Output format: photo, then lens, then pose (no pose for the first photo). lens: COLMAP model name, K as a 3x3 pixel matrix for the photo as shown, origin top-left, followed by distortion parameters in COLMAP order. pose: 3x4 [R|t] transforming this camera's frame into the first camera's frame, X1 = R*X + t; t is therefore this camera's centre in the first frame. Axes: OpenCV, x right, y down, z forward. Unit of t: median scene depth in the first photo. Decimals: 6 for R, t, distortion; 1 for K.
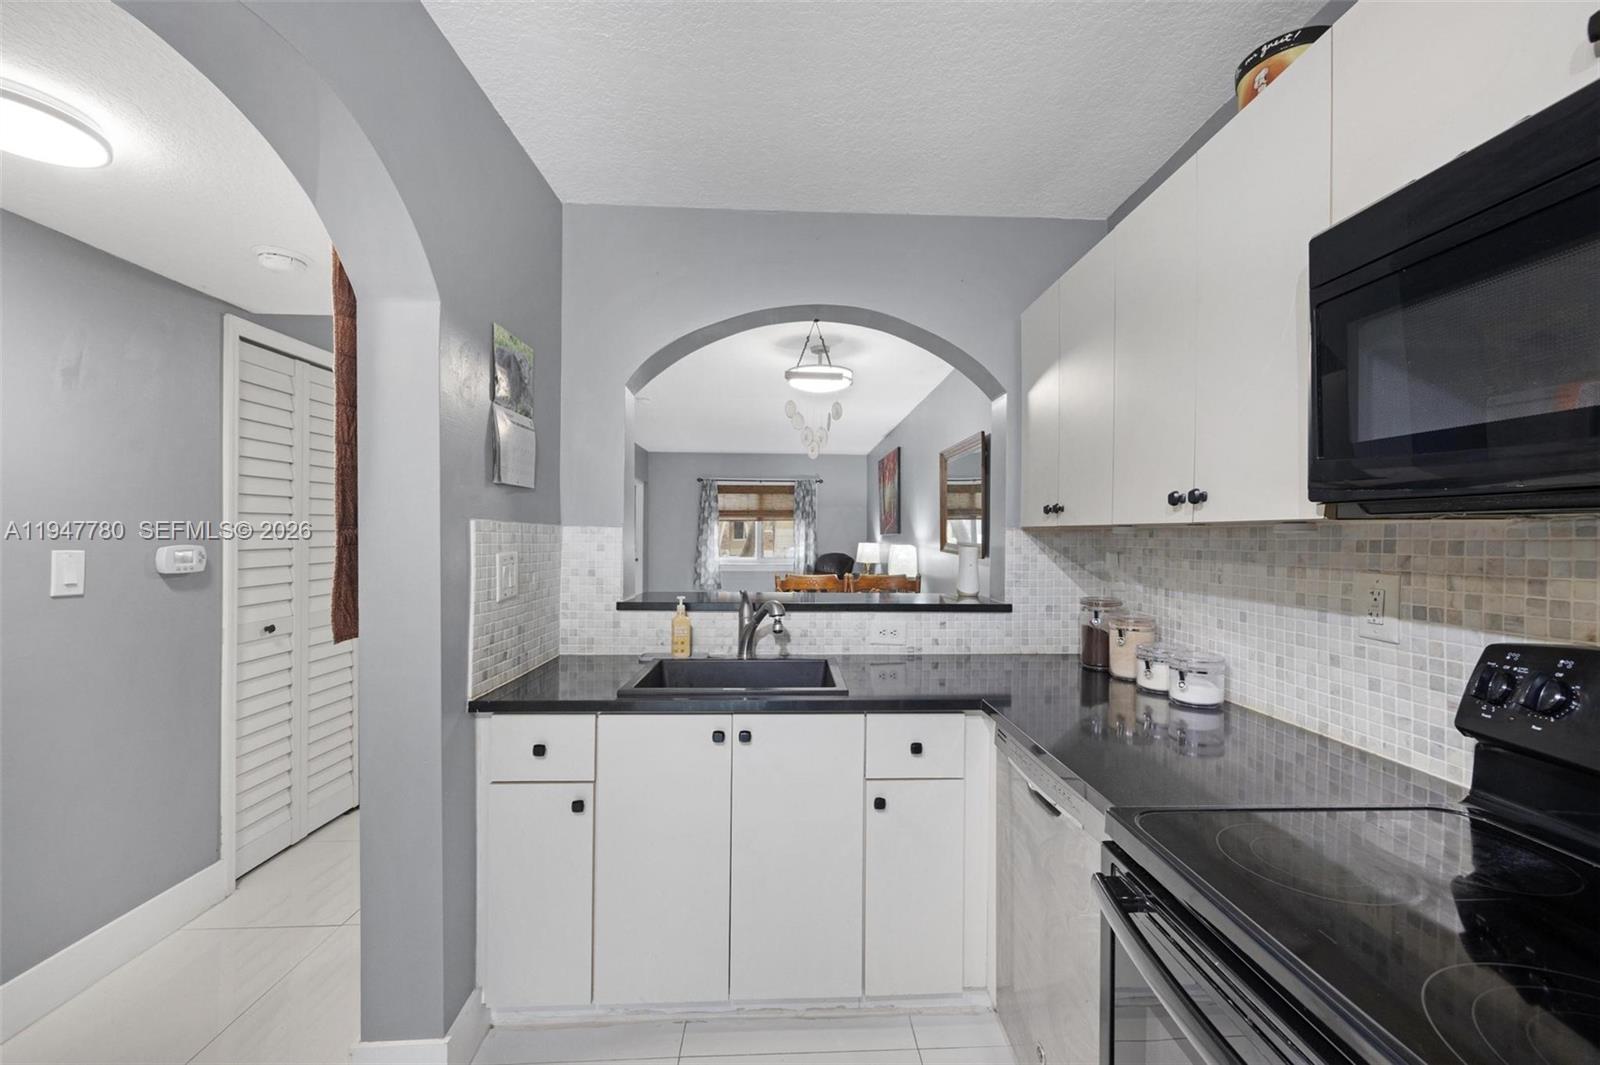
lens RADIAL K [[646.3, 0, 817.5], [0, 646.3, 538.8], [0, 0, 1]] dist [-0.001653, -0.000291]
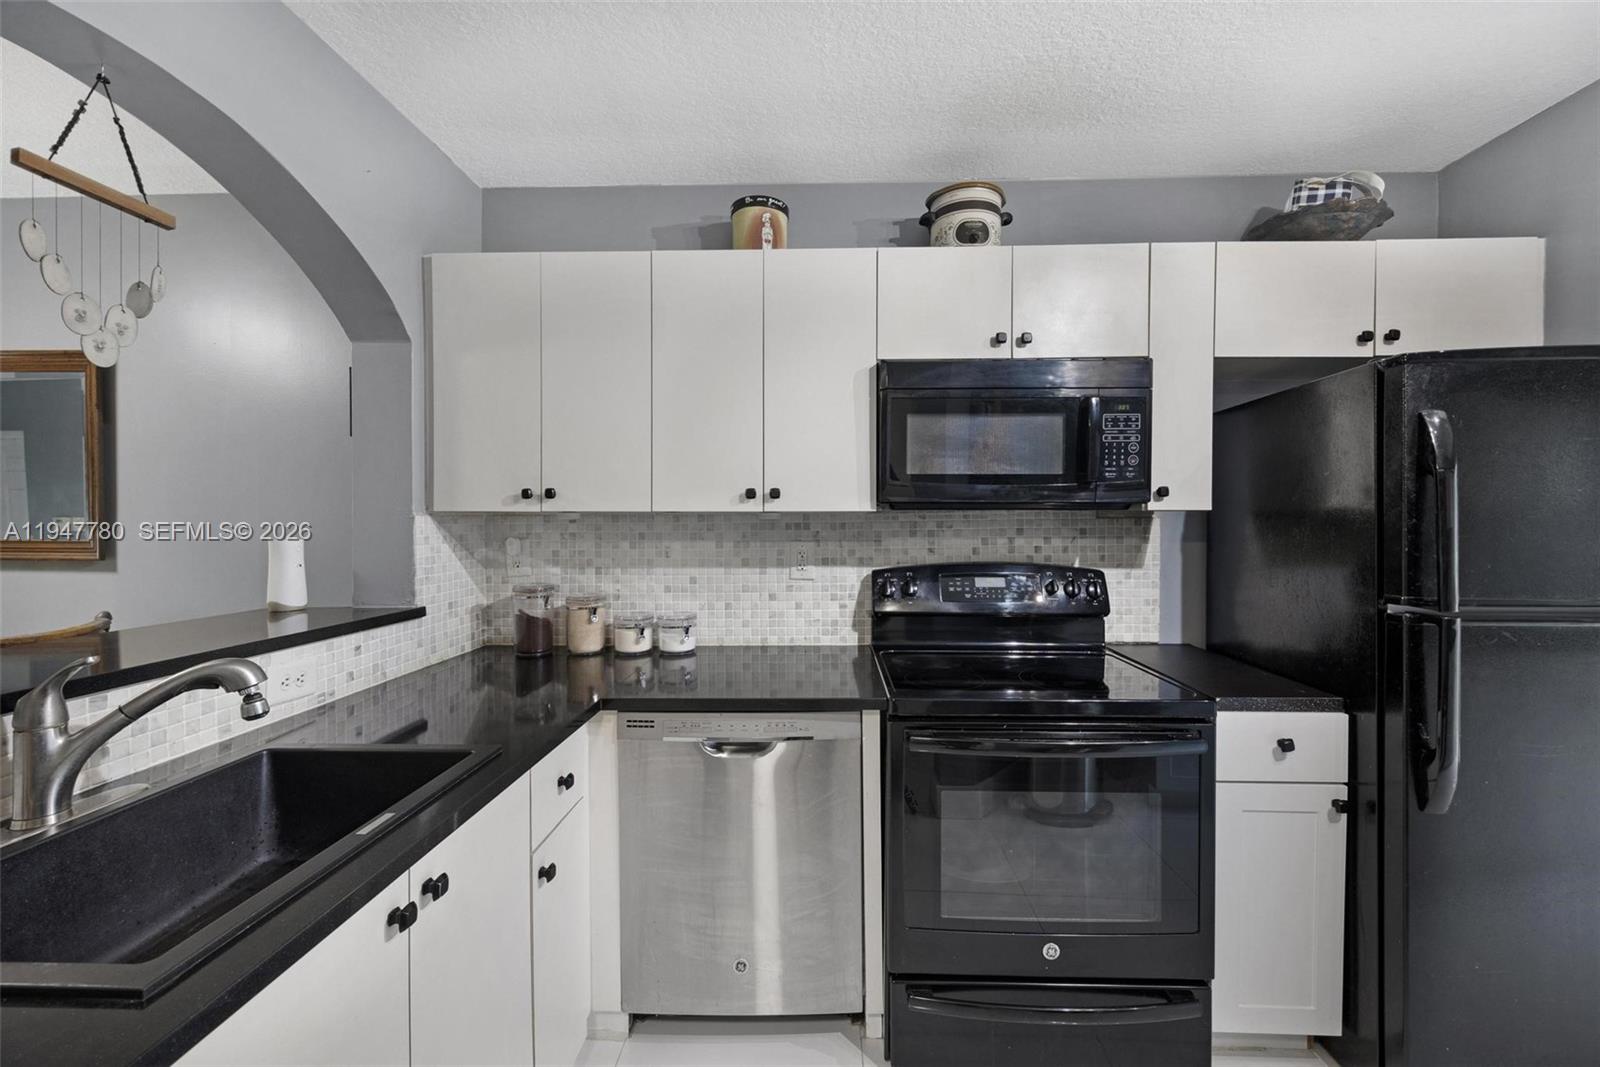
lens RADIAL K [[634.1, 0, 804.3], [0, 634.1, 527.6], [0, 0, 1]] dist [-0.000635, 0.000071]
pose [[0.074808, -0.017800, 0.997039, -0.524094], [0.008475, 0.999816, 0.017214, -0.008709], [-0.997162, 0.007162, 0.074945, 0.534424]]
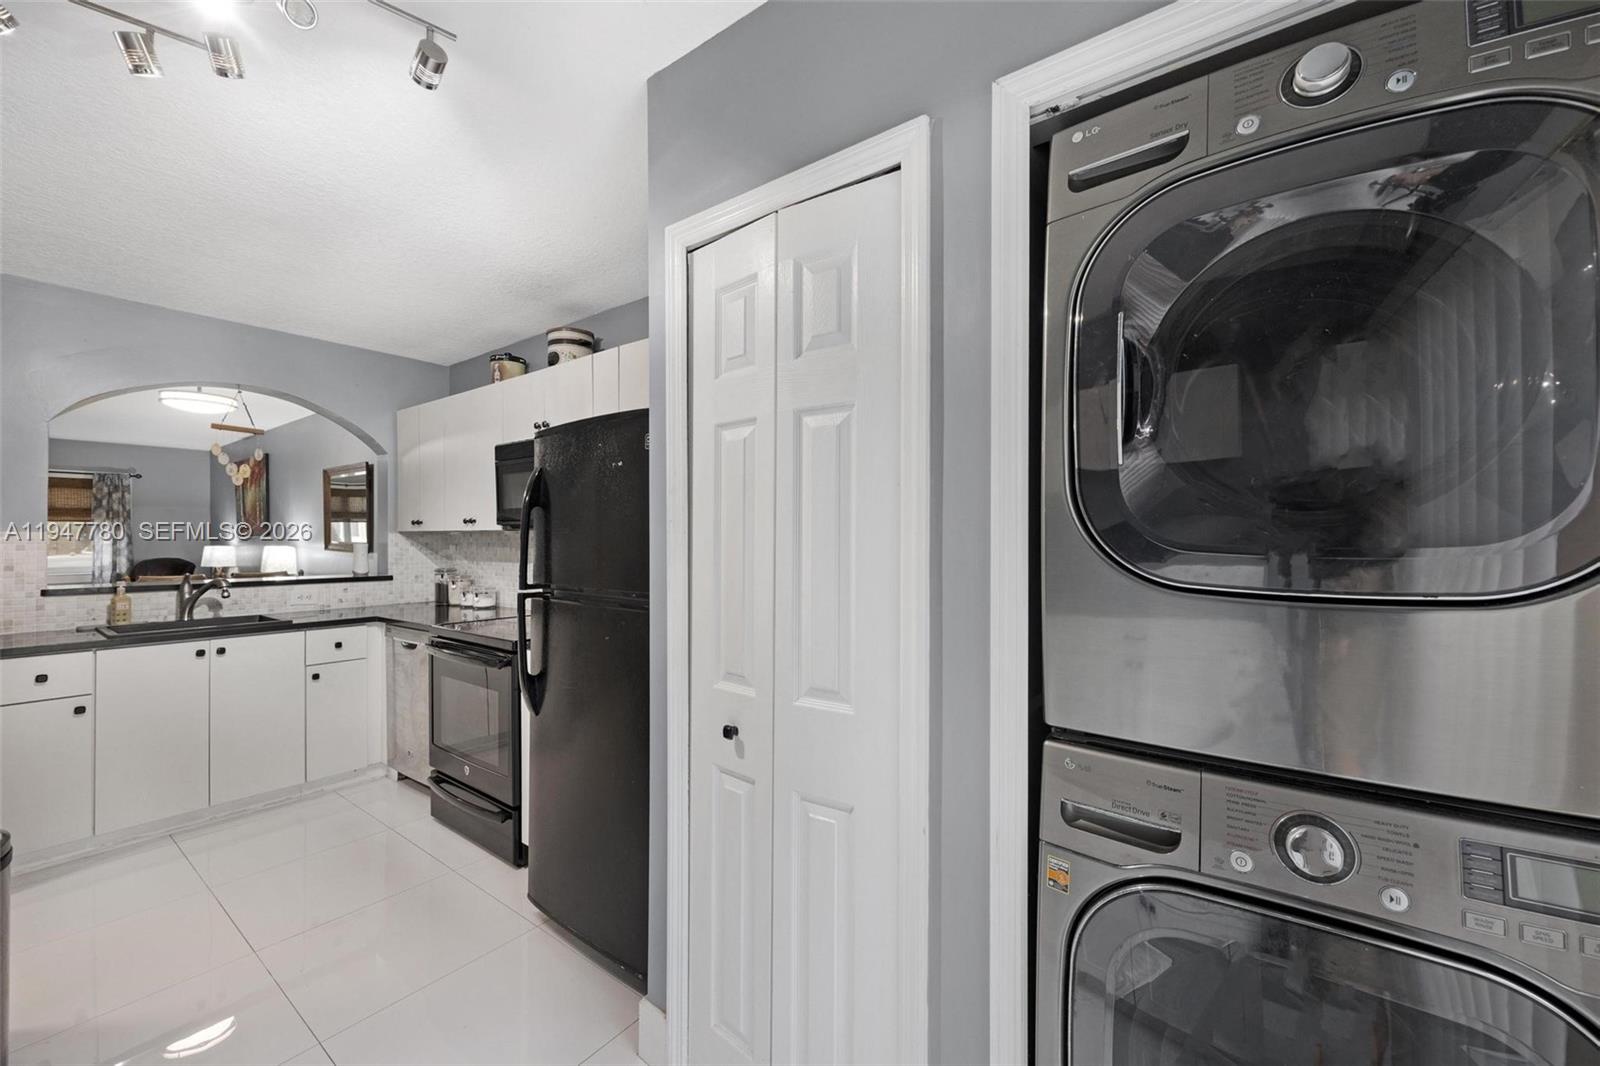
lens RADIAL K [[646.3, 0, 817.5], [0, 646.3, 539.3], [0, 0, 1]] dist [-0.001653, -0.000291]
pose [[0.639718, -0.010014, 0.768544, -0.352026], [0.010879, 0.999933, 0.003974, 0.010072], [-0.768533, 0.005819, 0.639784, -1.152138]]
